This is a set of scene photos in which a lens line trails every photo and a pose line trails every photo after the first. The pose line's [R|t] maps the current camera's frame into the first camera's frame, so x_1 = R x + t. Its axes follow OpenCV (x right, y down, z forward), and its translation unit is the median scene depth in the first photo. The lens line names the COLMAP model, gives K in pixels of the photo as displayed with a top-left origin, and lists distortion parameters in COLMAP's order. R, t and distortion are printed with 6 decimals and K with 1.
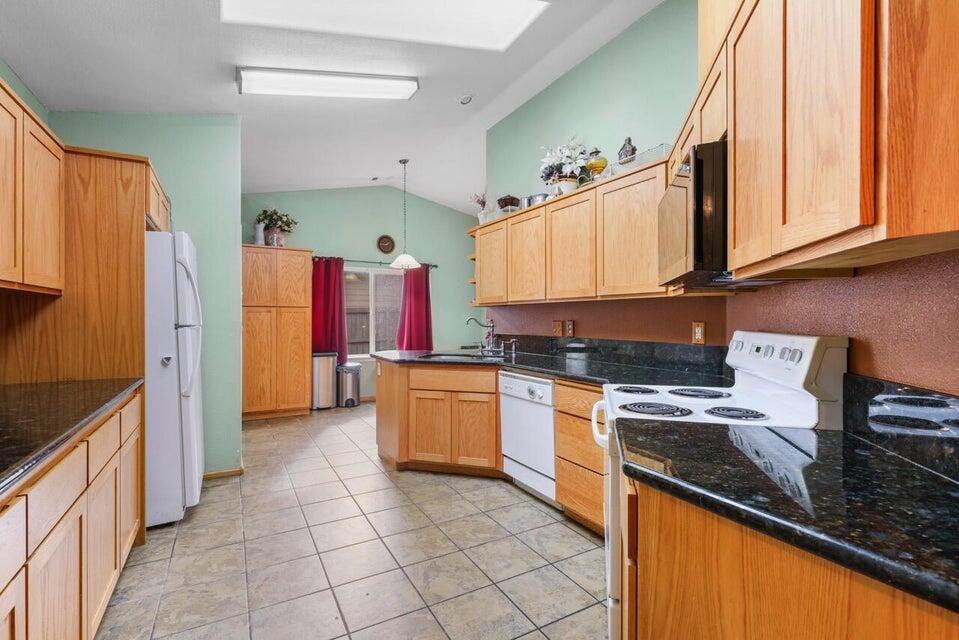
lens RADIAL K [[436.0, 0, 475.8], [0, 436.0, 317.5], [0, 0, 1]] dist [0.001340, 0.001220]
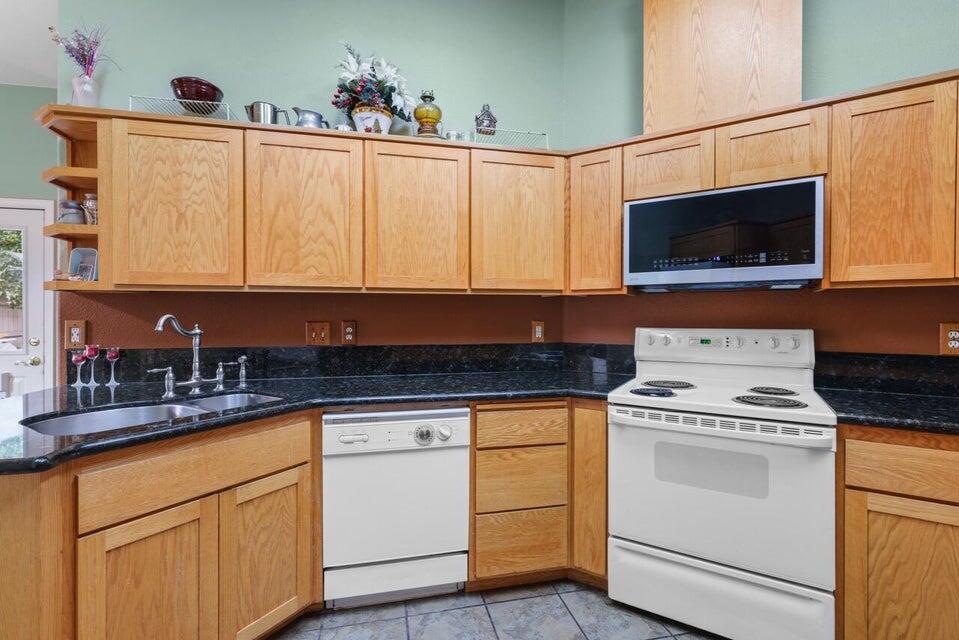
lens RADIAL K [[436.0, 0, 475.8], [0, 436.0, 317.3], [0, 0, 1]] dist [0.001340, 0.001220]
pose [[0.288455, -0.002826, 0.957489, -0.412076], [0.000356, 0.999996, 0.002844, -0.000179], [-0.957493, -0.000479, 0.288455, 0.680159]]
